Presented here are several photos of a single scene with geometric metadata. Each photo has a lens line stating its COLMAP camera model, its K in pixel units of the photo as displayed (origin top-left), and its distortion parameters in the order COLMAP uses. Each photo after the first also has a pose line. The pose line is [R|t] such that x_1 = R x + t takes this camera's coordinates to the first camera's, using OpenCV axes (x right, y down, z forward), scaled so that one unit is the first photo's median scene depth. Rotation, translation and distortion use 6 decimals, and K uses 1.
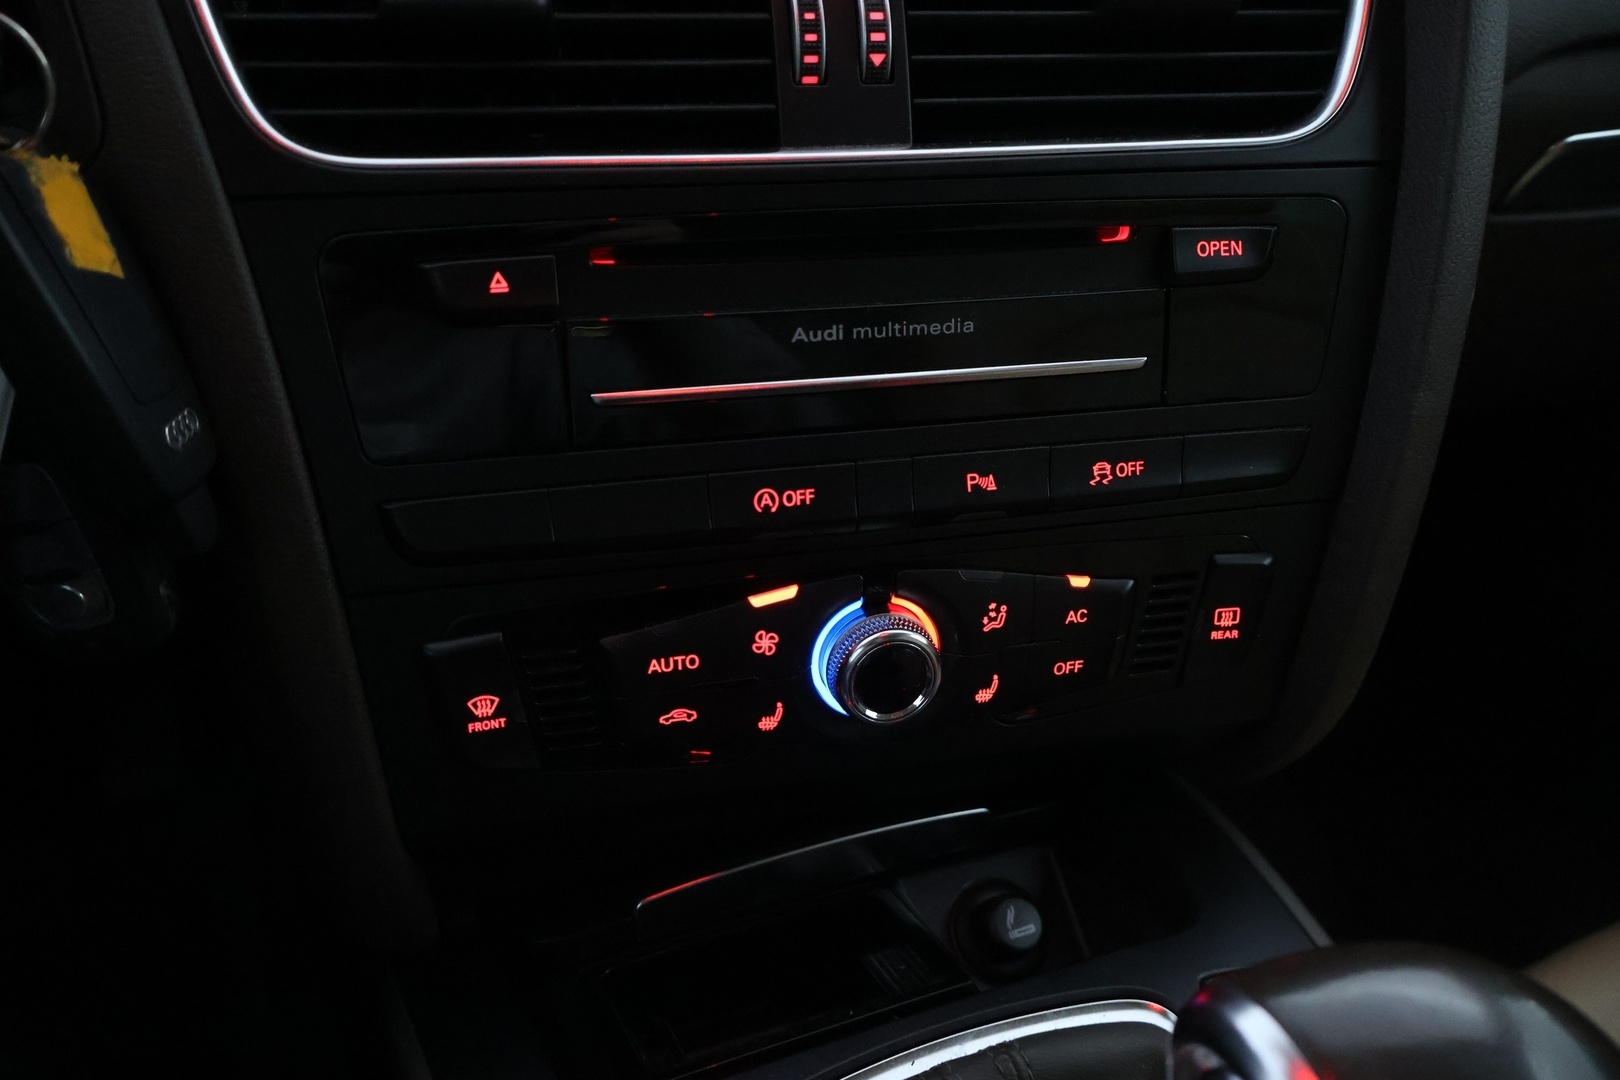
lens RADIAL K [[1393.7, 0, 801.0], [0, 1393.7, 538.2], [0, 0, 1]] dist [0.017399, 0.007482]
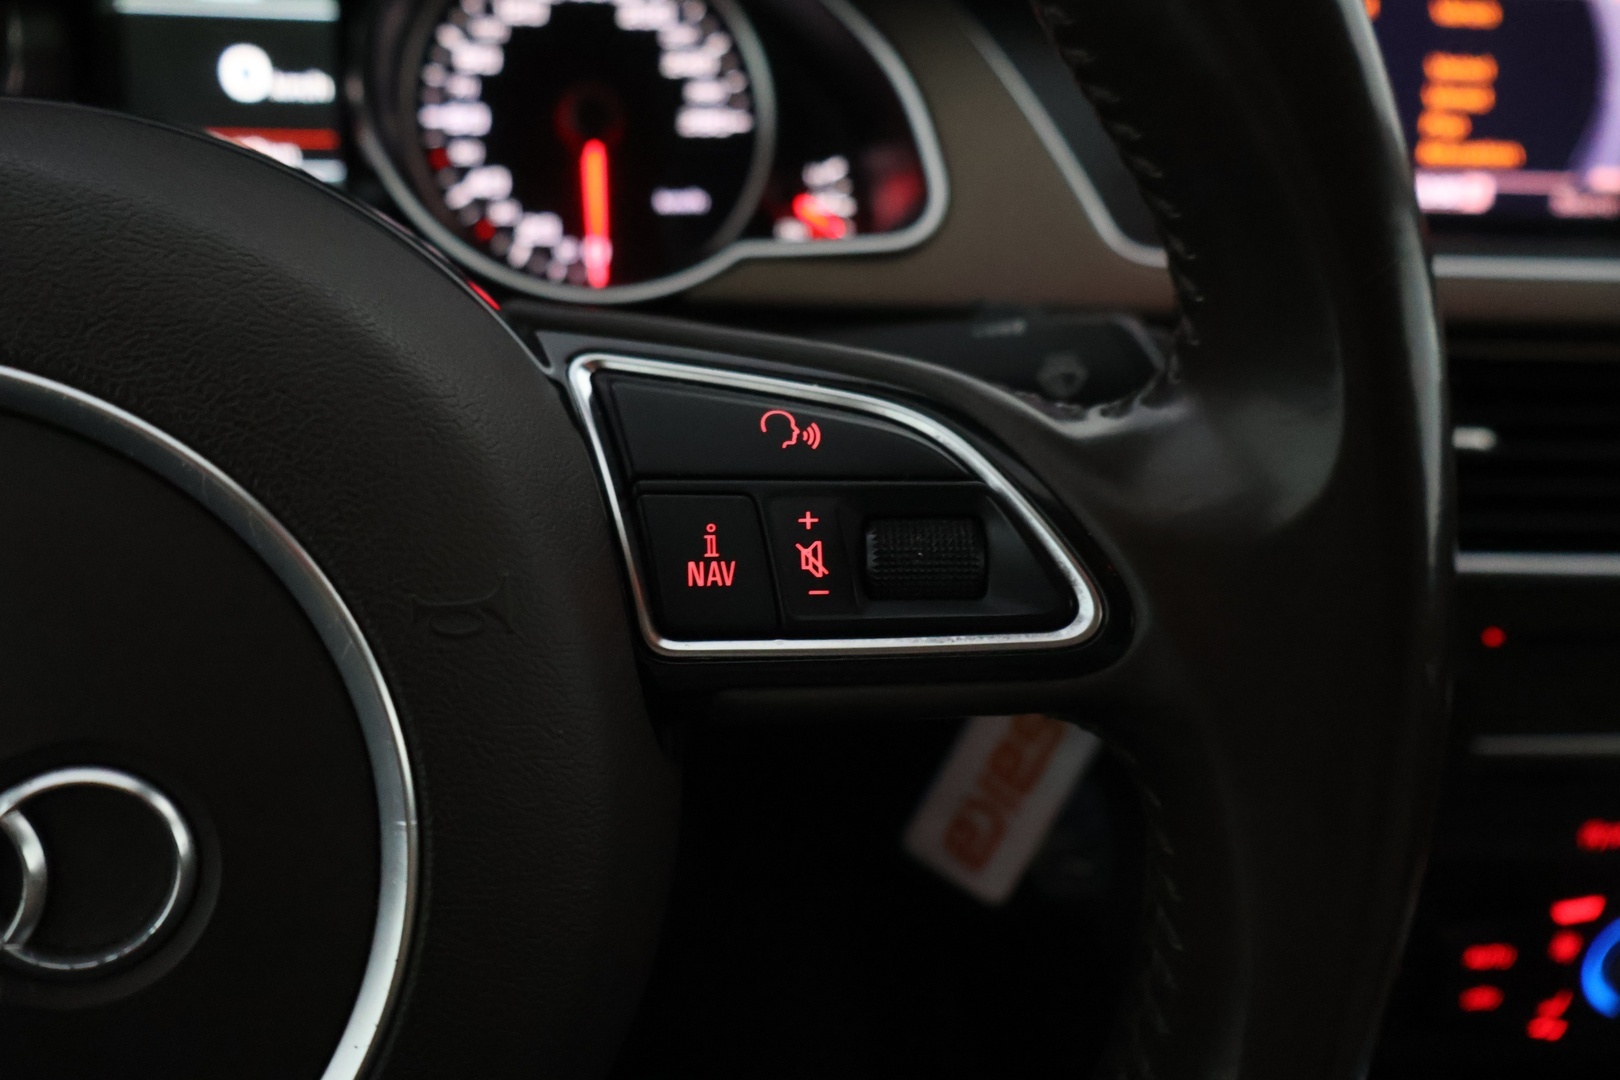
lens RADIAL K [[1393.7, 0, 818.4], [0, 1393.7, 529.6], [0, 0, 1]] dist [0.017399, 0.007482]
pose [[0.988185, 0.085109, -0.127466, -0.555805], [-0.089823, 0.995453, -0.031692, -0.193079], [0.124189, 0.042767, 0.991337, -0.301859]]
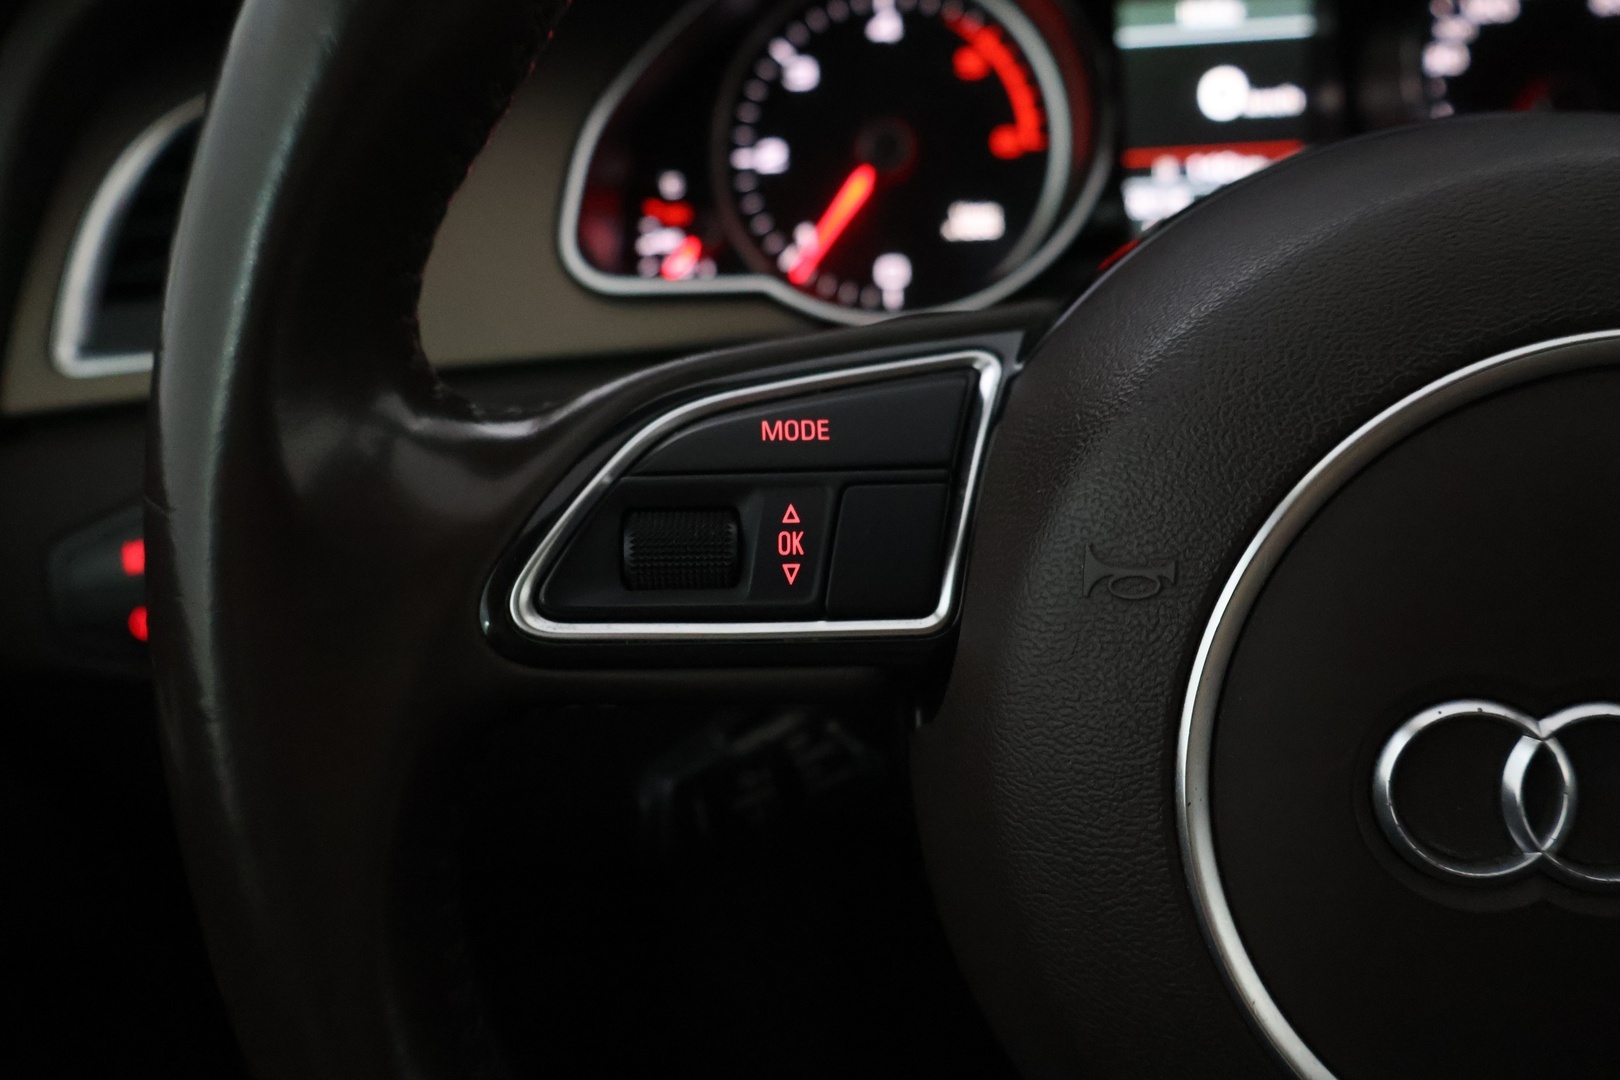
lens RADIAL K [[1393.7, 0, 798.4], [0, 1393.7, 536.6], [0, 0, 1]] dist [0.017399, 0.007482]
pose [[0.881003, 0.107850, -0.460655, -0.939299], [-0.127845, 0.991718, -0.012320, -0.103523], [0.455511, 0.069746, 0.887494, -0.487403]]
